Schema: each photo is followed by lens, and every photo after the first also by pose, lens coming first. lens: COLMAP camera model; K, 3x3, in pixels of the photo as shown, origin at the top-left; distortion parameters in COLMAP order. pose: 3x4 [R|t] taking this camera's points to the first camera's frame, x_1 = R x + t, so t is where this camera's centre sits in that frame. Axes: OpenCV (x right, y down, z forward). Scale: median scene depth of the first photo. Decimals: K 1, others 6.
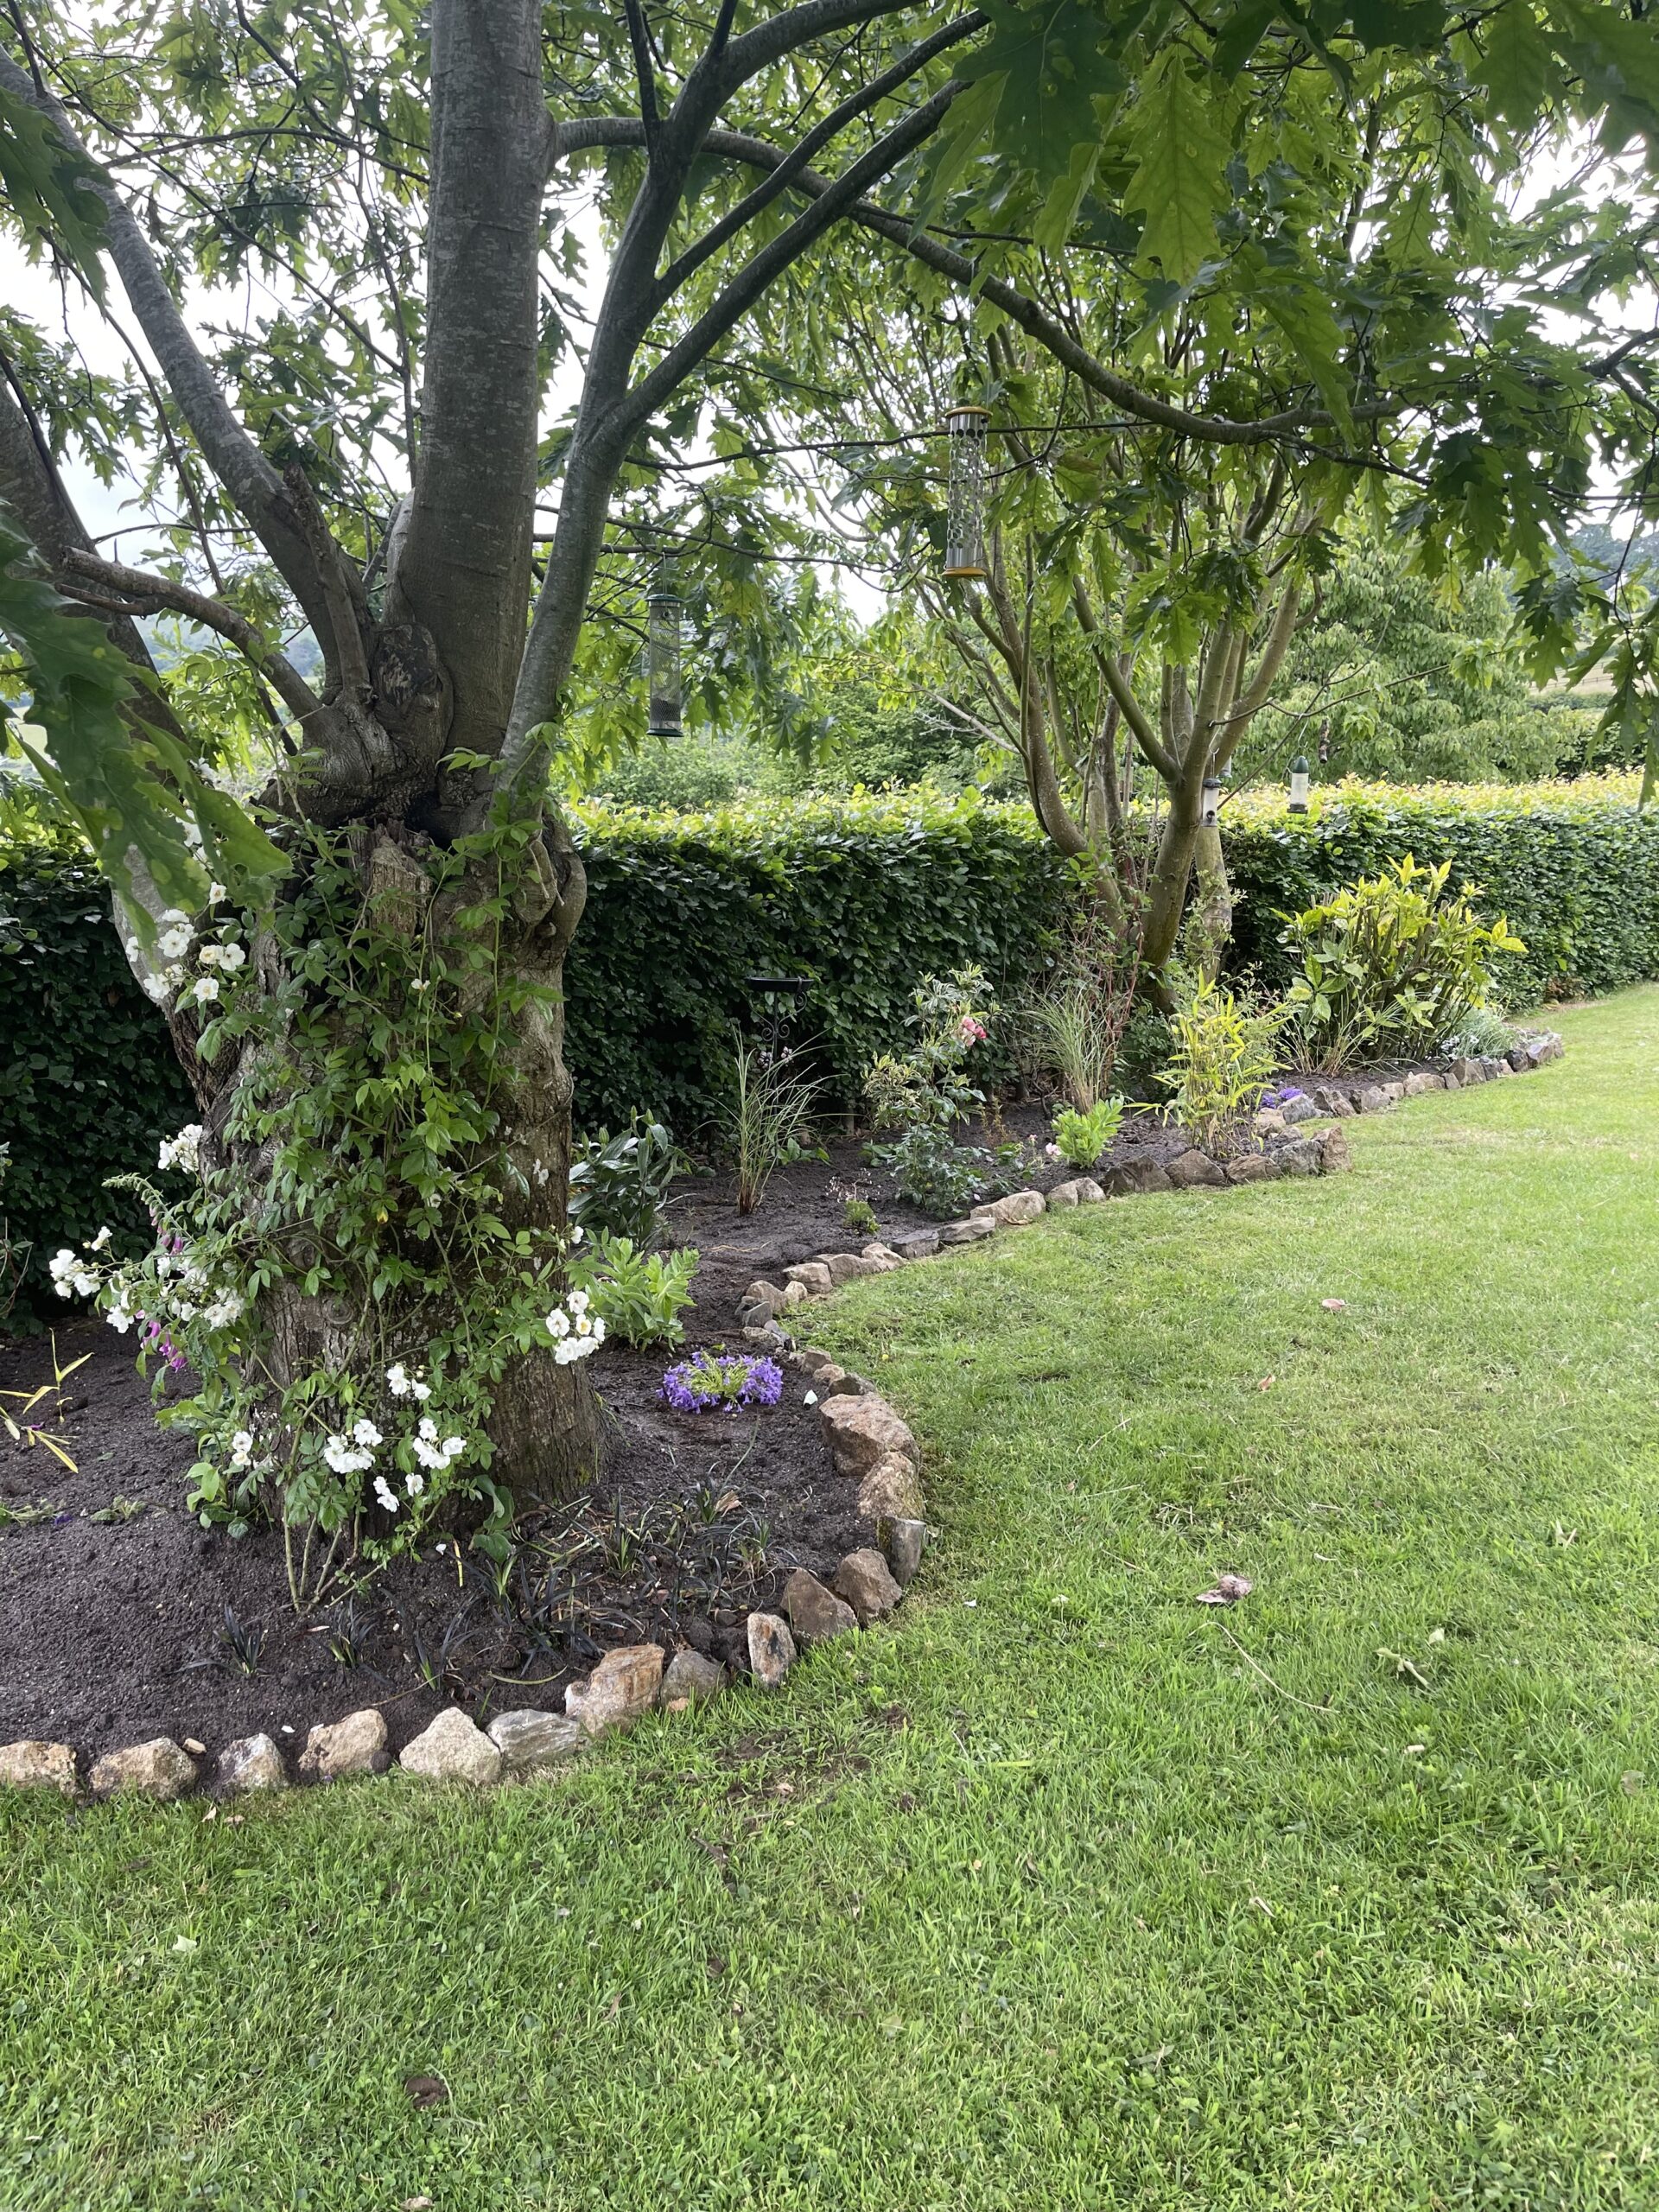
lens RADIAL K [[1697.6, 0, 831.6], [0, 1697.6, 1089.8], [0, 0, 1]] dist [0.165661, -0.350152]
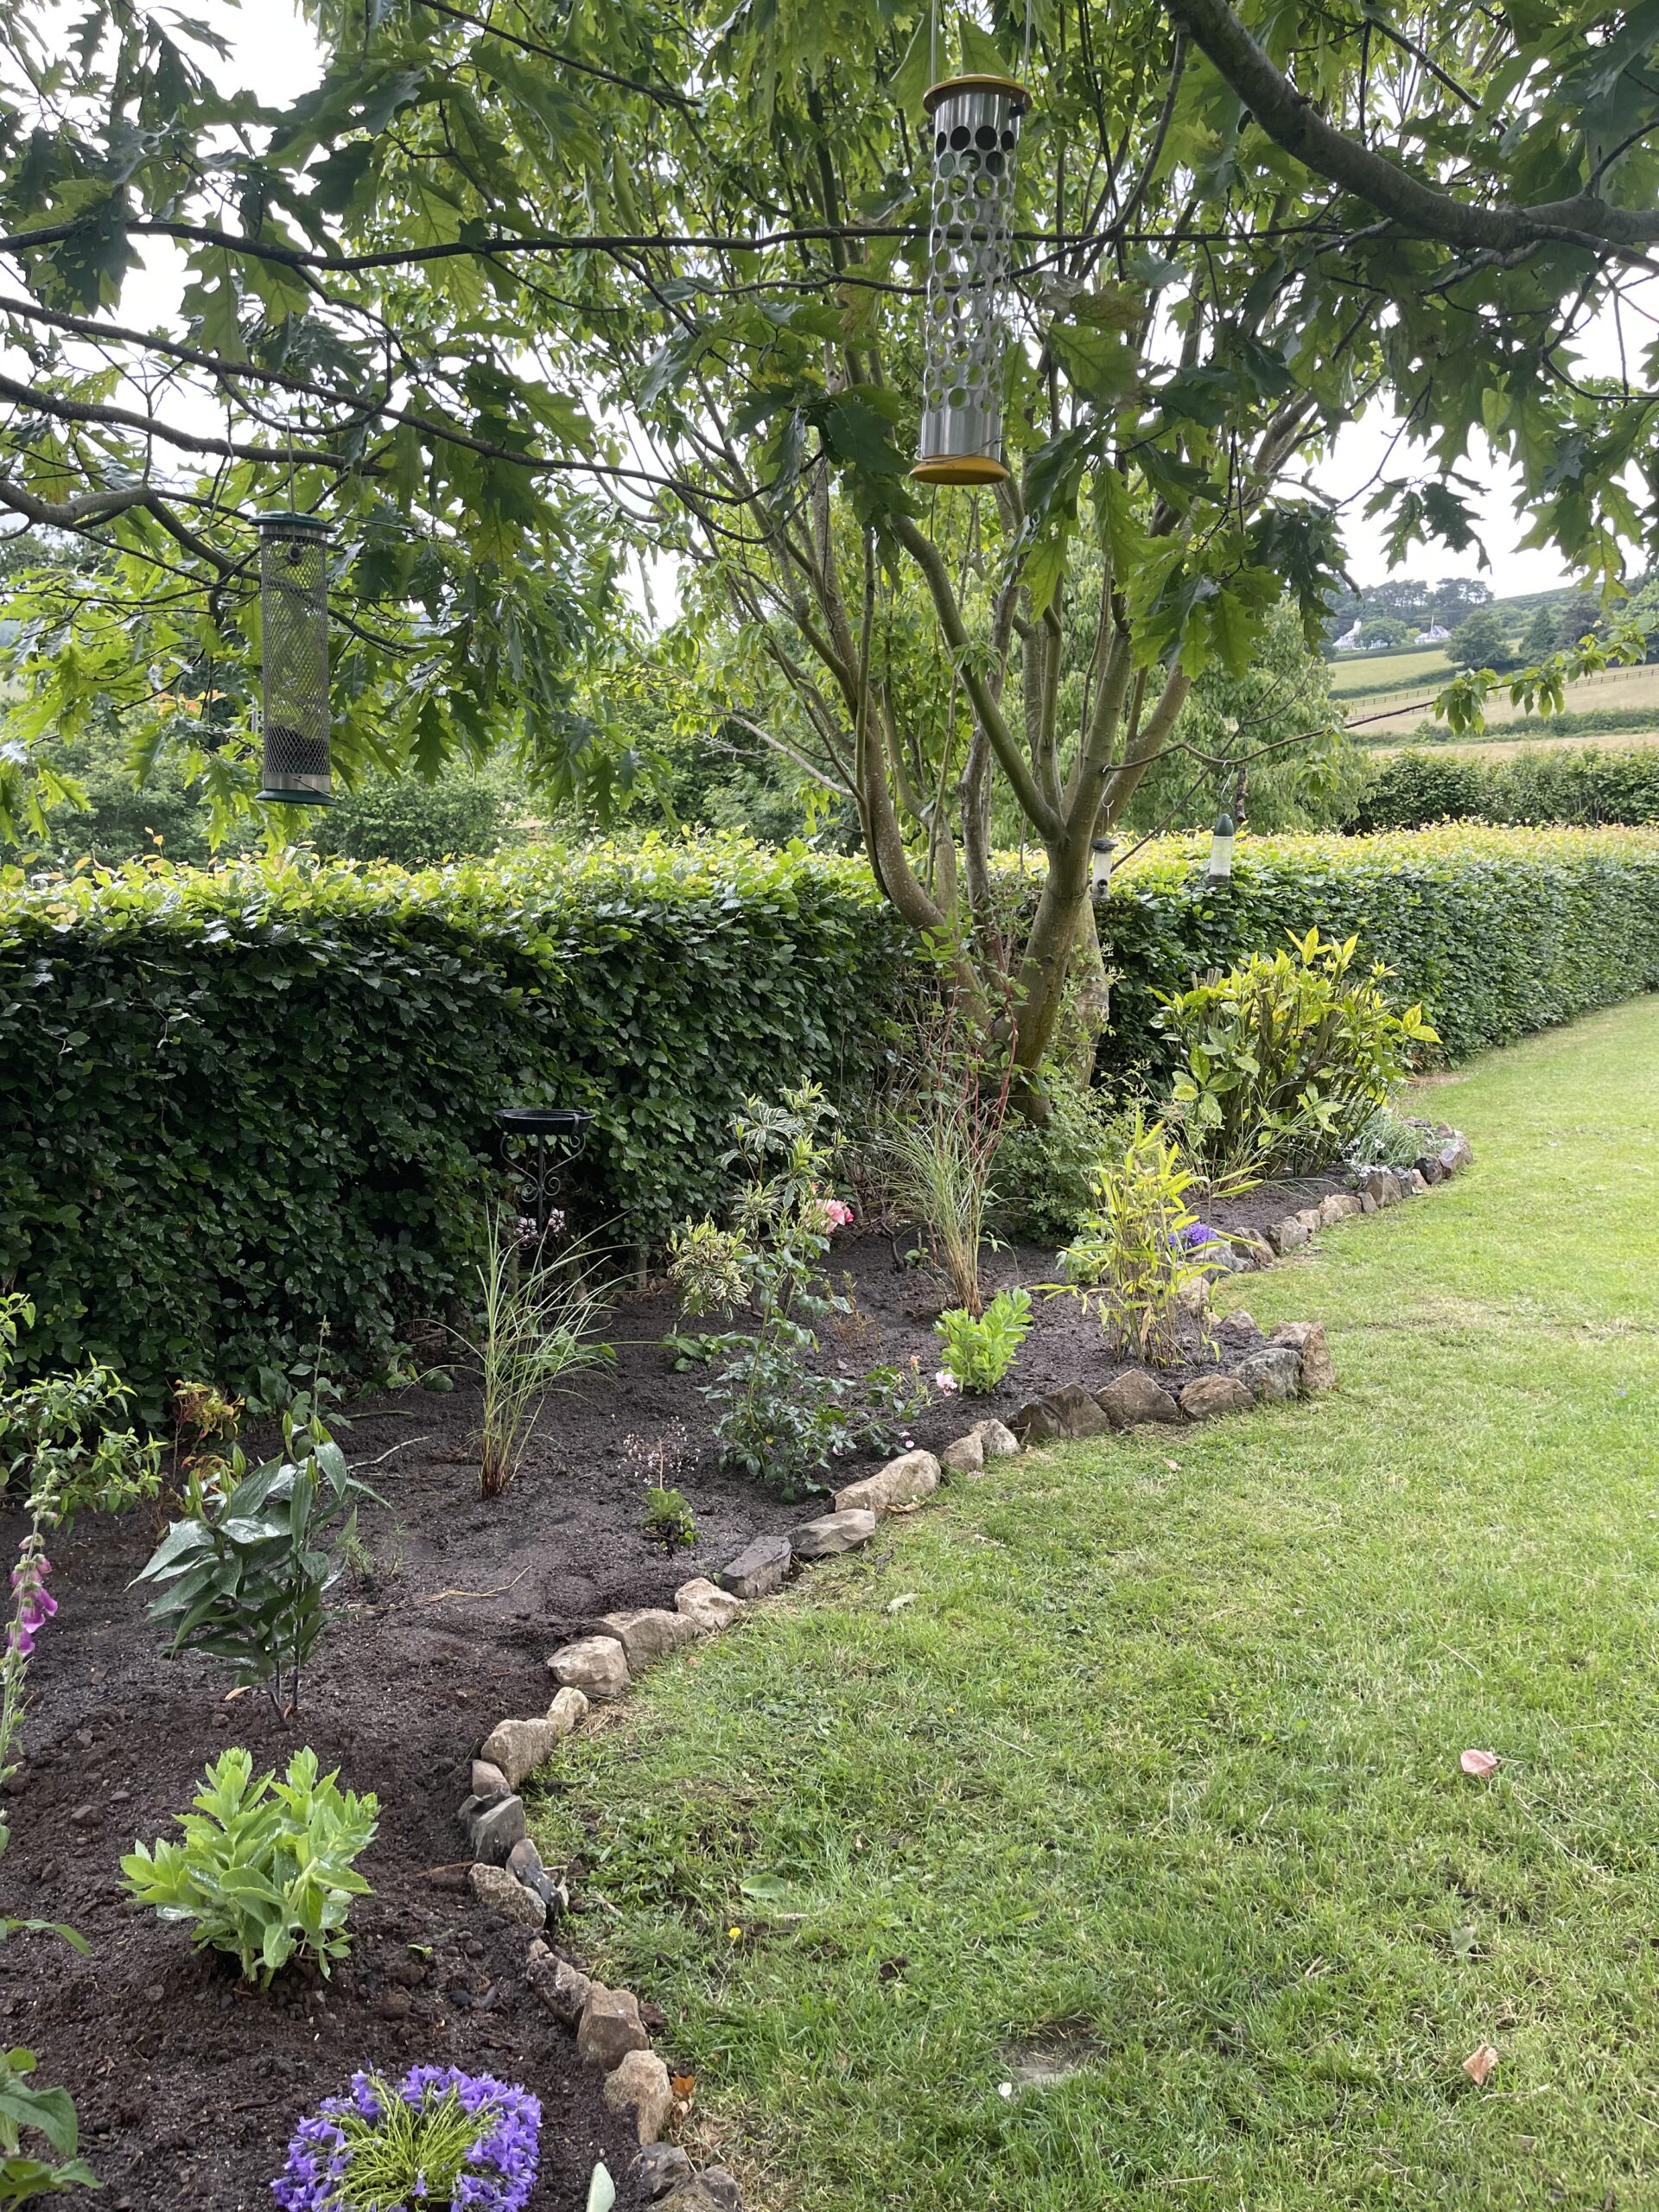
lens RADIAL K [[1697.6, 0, 831.6], [0, 1697.6, 1089.8], [0, 0, 1]] dist [0.165661, -0.350152]
pose [[0.991311, -0.001428, 0.131534, -0.005278], [0.002799, 0.999944, -0.010240, -0.055369], [-0.131512, 0.010519, 0.991259, 0.228763]]
